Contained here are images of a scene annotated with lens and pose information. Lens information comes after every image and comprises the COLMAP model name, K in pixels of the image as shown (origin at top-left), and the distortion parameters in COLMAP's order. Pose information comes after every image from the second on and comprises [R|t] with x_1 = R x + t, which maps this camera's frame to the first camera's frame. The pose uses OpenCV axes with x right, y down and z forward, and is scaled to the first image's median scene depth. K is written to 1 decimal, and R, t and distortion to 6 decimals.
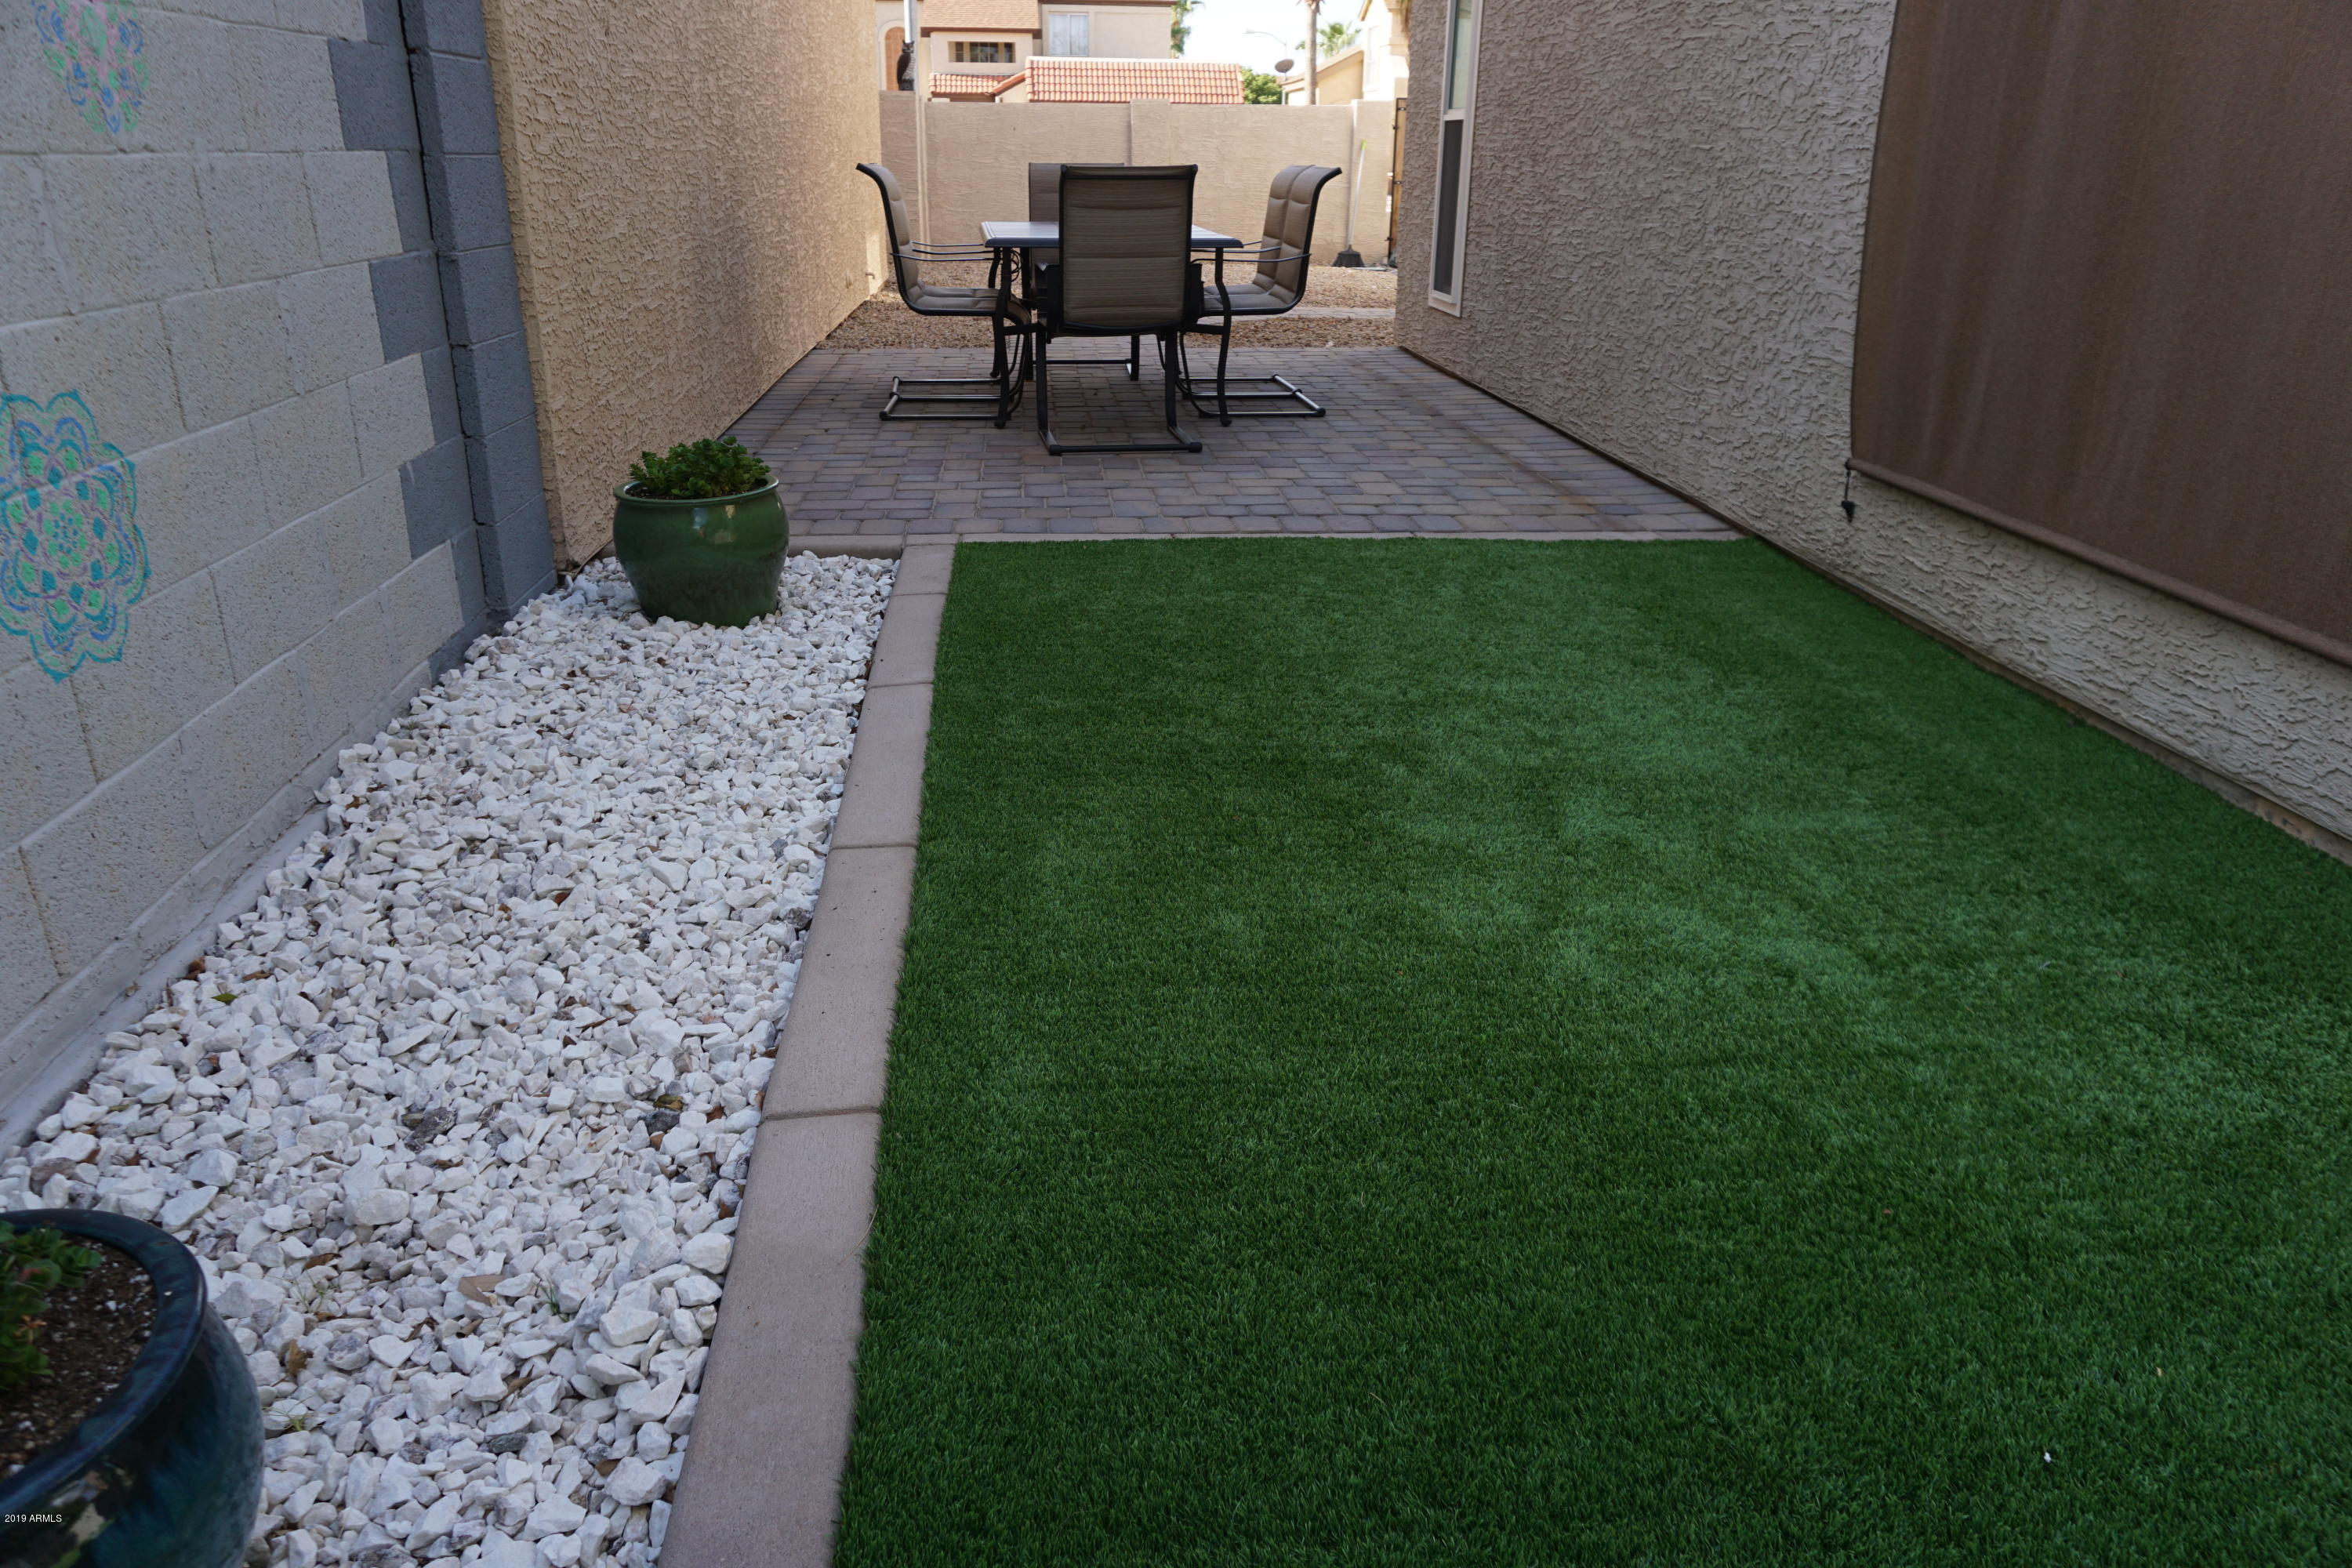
lens RADIAL K [[1578.7, 0, 1176.0], [0, 1578.7, 784.0], [0, 0, 1]] dist [-0.052599, 0.038149]
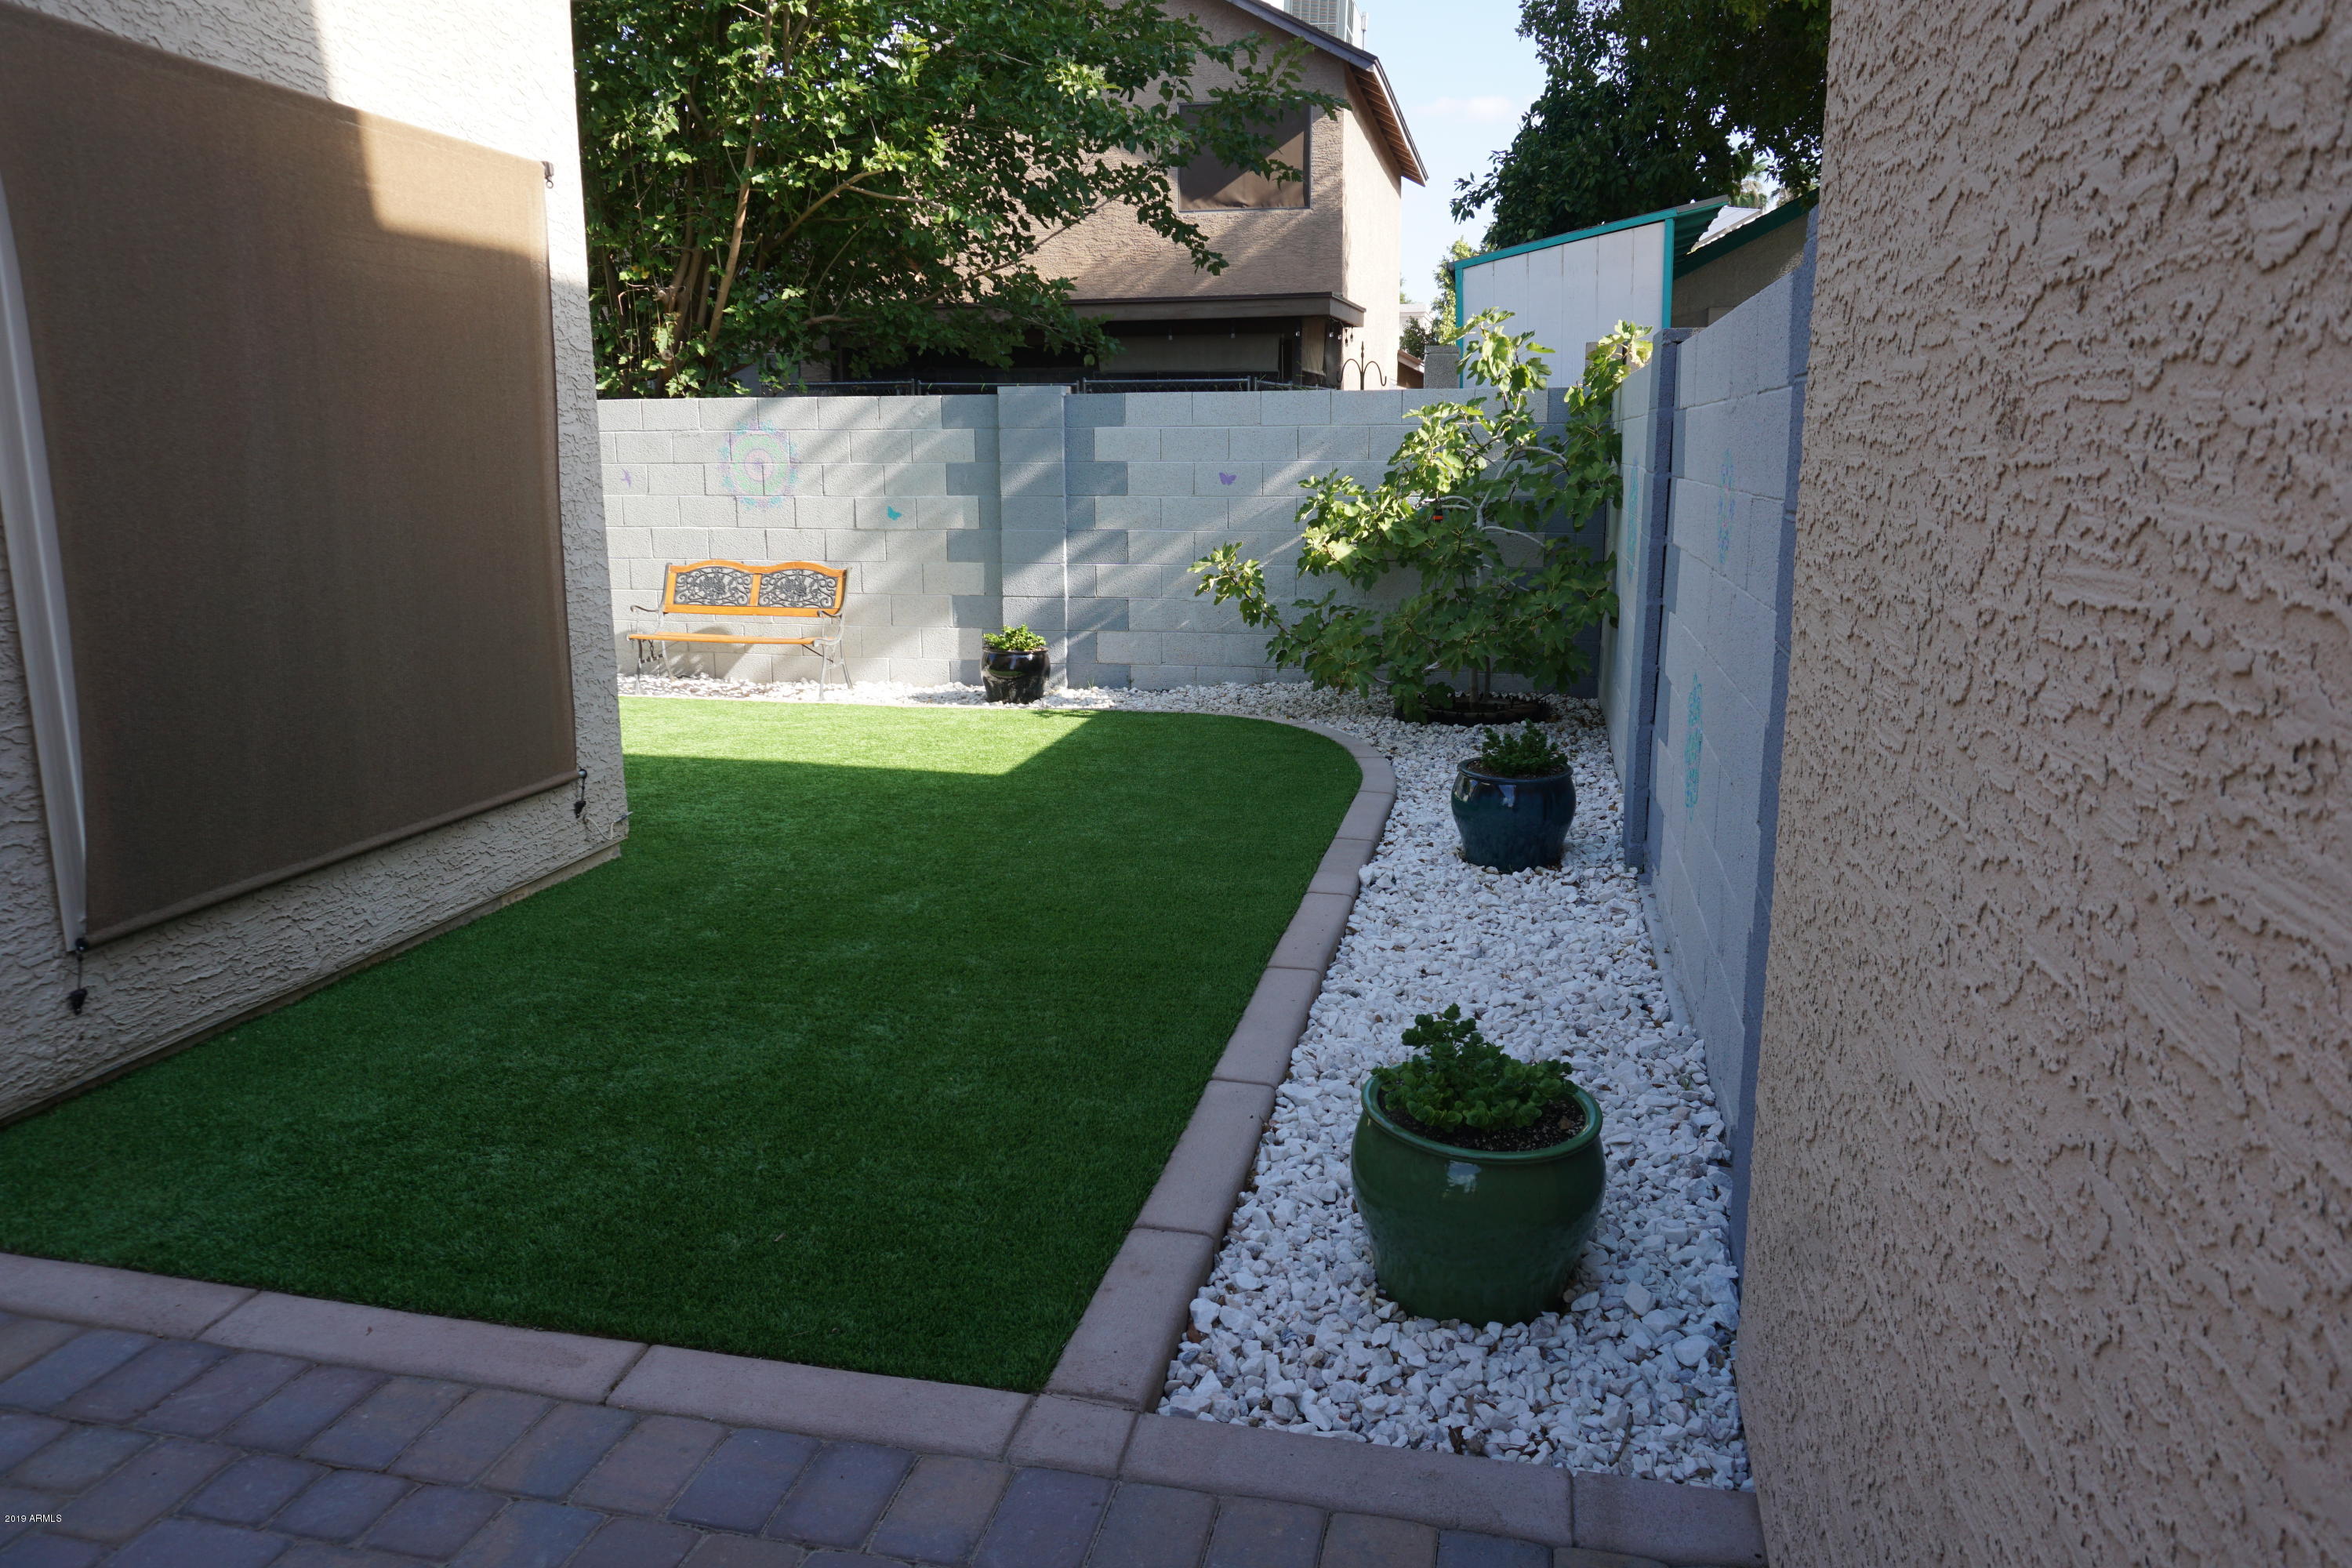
lens RADIAL K [[1578.7, 0, 1176.0], [0, 1578.7, 784.0], [0, 0, 1]] dist [-0.052599, 0.038149]
pose [[-0.950202, -0.073786, 0.302774, -0.452041], [0.109833, 0.829932, 0.546946, -0.832187], [-0.291639, 0.552963, -0.780499, 1.795247]]
